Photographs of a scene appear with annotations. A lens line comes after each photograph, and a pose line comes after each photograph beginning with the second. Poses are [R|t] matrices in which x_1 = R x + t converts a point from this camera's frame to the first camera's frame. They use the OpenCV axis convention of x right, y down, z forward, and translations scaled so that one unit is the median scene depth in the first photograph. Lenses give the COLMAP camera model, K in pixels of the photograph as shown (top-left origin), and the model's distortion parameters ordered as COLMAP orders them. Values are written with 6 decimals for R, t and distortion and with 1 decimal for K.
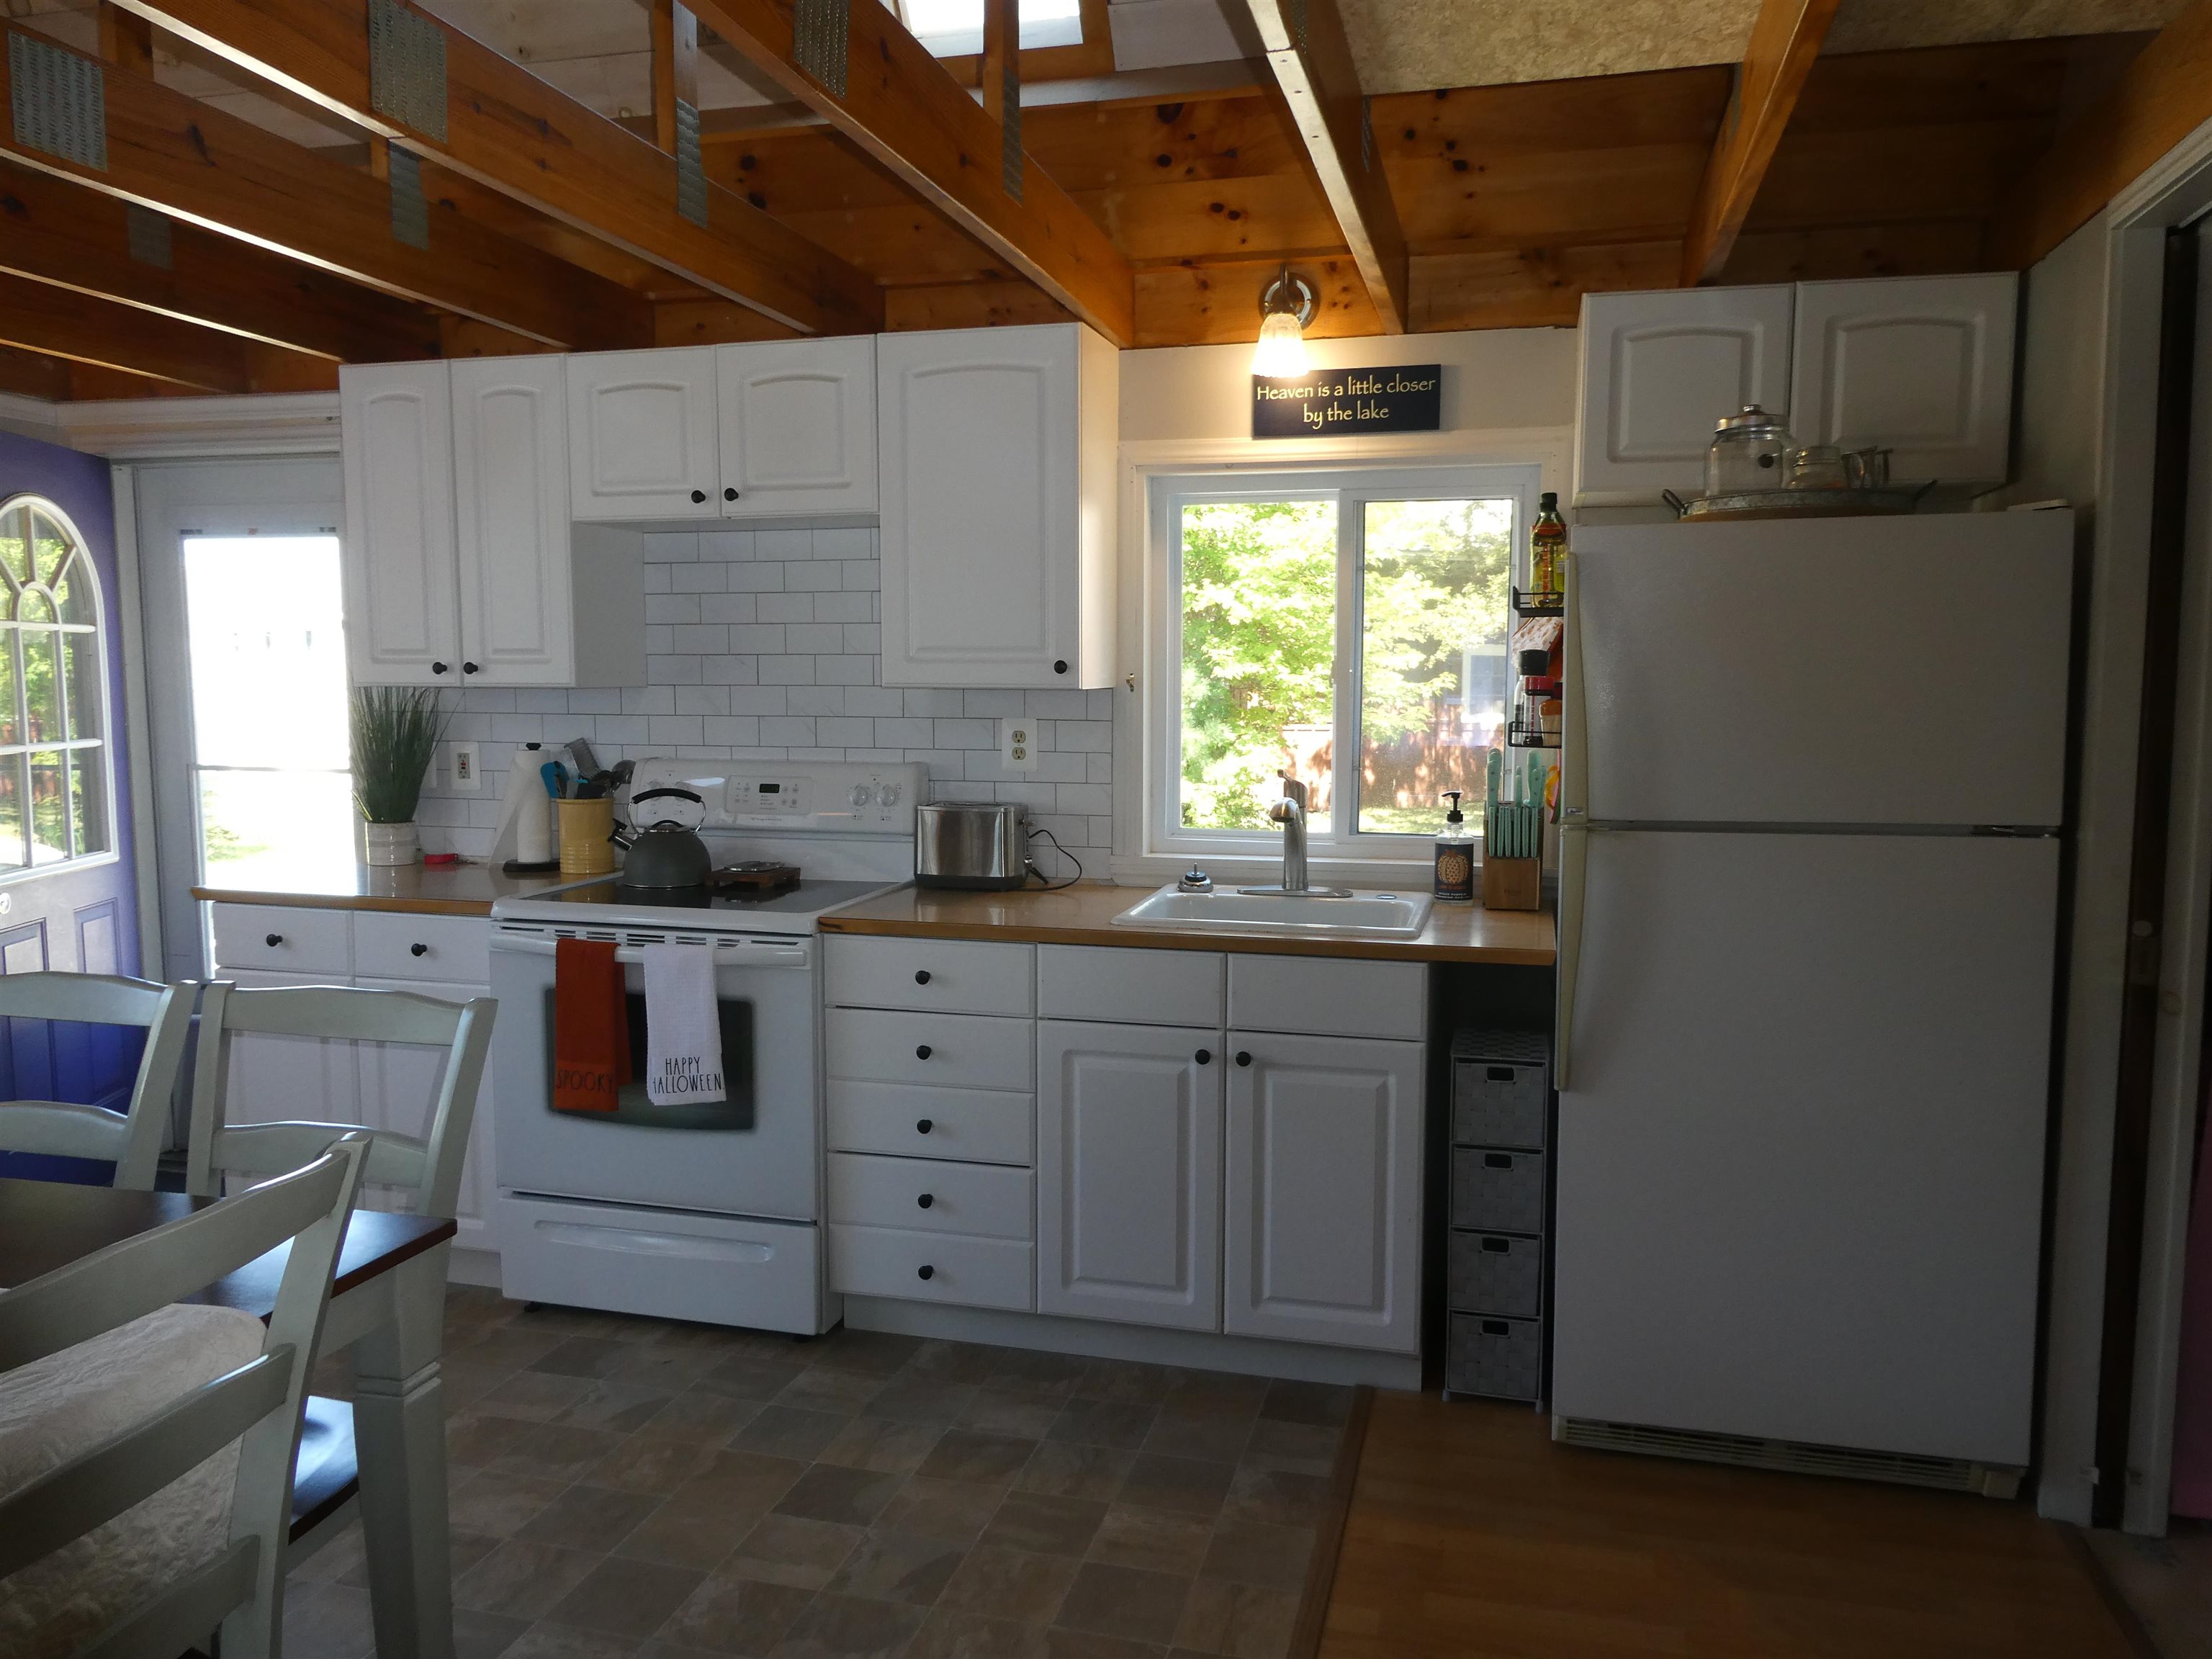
lens RADIAL K [[1567.4, 0, 1120.7], [0, 1567.4, 827.2], [0, 0, 1]] dist [-0.003937, 0.000561]
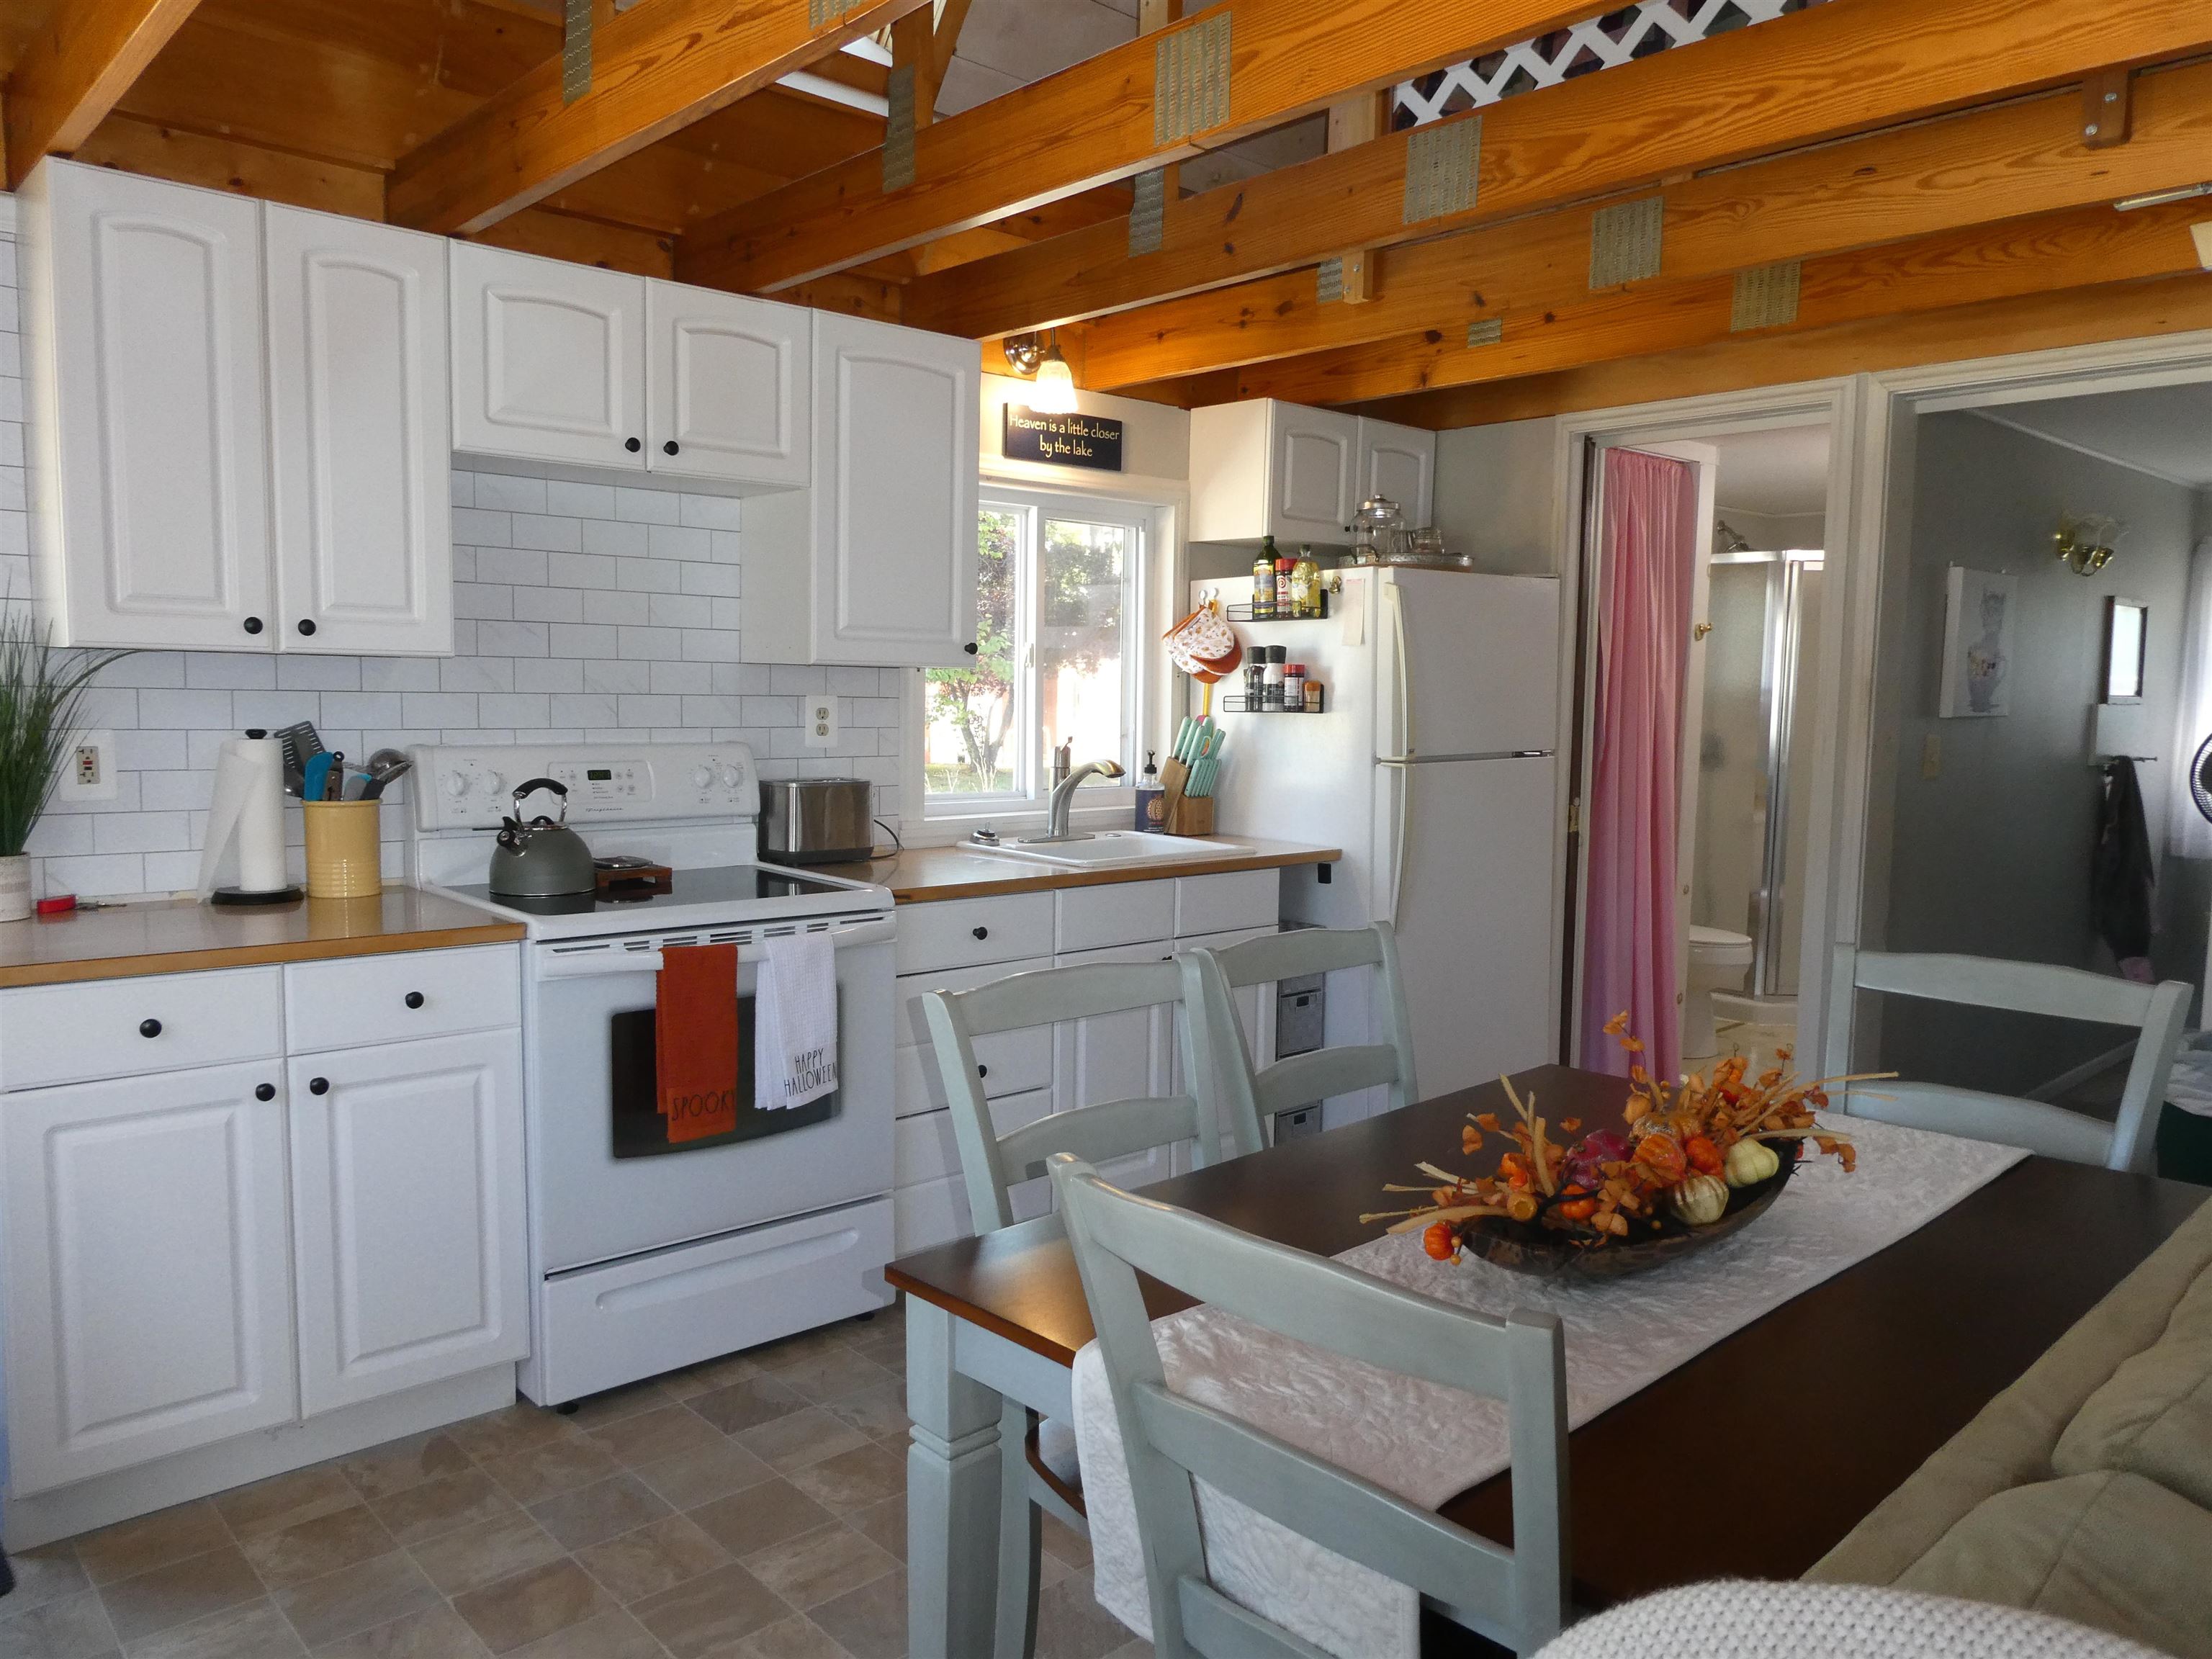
lens RADIAL K [[1567.4, 0, 1119.2], [0, 1567.4, 831.3], [0, 0, 1]] dist [-0.003937, 0.000561]
pose [[0.546999, -0.072317, 0.834004, -0.879175], [0.061638, 0.997037, 0.046027, -0.016968], [-0.834861, 0.026229, 0.549836, 0.291567]]
